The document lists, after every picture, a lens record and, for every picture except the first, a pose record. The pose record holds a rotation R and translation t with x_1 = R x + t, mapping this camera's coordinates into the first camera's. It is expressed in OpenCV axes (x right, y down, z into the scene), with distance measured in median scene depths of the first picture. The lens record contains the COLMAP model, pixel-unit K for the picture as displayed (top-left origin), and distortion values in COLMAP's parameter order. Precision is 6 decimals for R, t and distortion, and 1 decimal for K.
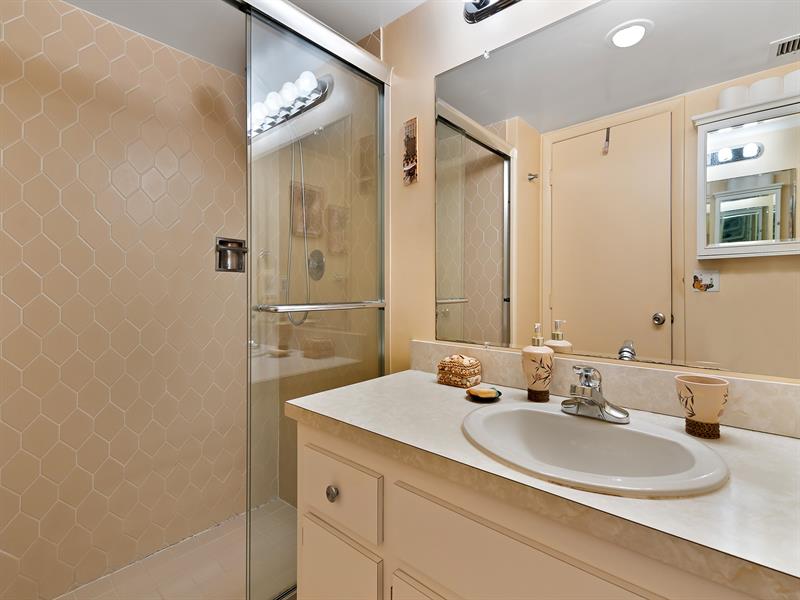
lens RADIAL K [[386.1, 0, 409.7], [0, 386.1, 288.3], [0, 0, 1]] dist [0.000429, -0.000289]
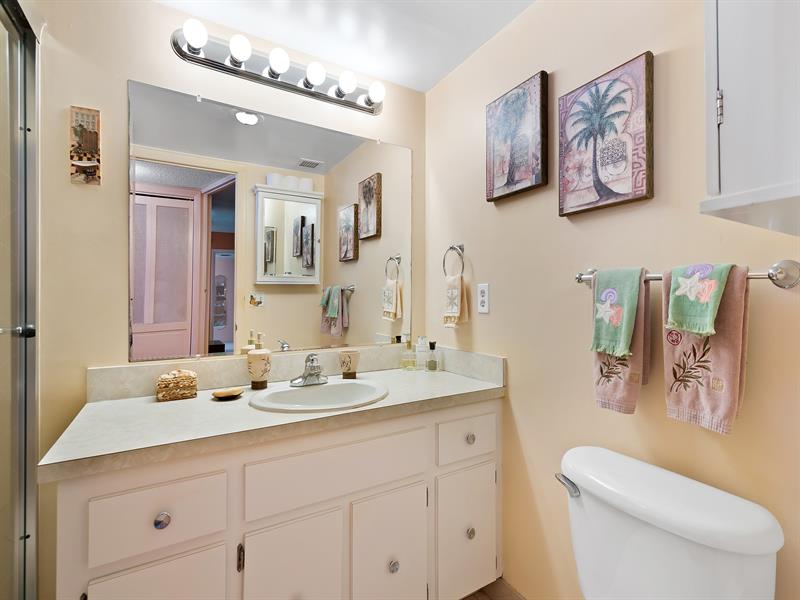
lens RADIAL K [[379.7, 0, 402.9], [0, 379.7, 299.4], [0, 0, 1]] dist [0.016360, -0.005800]
pose [[0.290774, 0.002489, 0.956789, -0.609384], [0.008191, 0.999953, -0.005091, -0.008264], [-0.956757, 0.009318, 0.290740, 0.097887]]
